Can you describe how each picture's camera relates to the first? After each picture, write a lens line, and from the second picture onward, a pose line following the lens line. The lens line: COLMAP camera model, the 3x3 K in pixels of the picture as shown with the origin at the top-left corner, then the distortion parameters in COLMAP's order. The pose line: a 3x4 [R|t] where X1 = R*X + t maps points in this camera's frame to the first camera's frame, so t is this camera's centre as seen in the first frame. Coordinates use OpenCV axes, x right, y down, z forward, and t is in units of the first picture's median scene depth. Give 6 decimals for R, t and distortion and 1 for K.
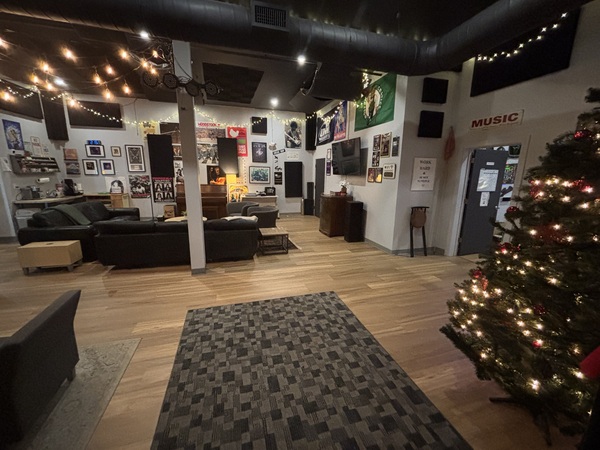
lens RADIAL K [[243.4, 0, 298.9], [0, 243.4, 223.9], [0, 0, 1]] dist [-0.000168, 0.000774]
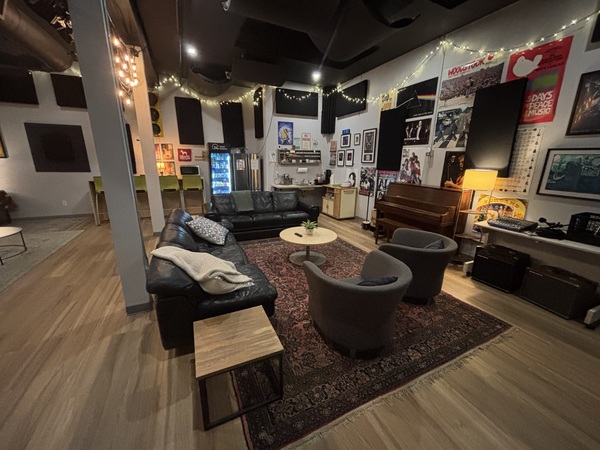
lens RADIAL K [[243.4, 0, 298.9], [0, 243.4, 223.9], [0, 0, 1]] dist [-0.000168, 0.000774]
pose [[0.144261, 0.242468, -0.959374, 0.183812], [-0.218550, 0.953381, 0.208090, -0.195443], [0.965104, 0.179652, 0.190527, 0.926573]]
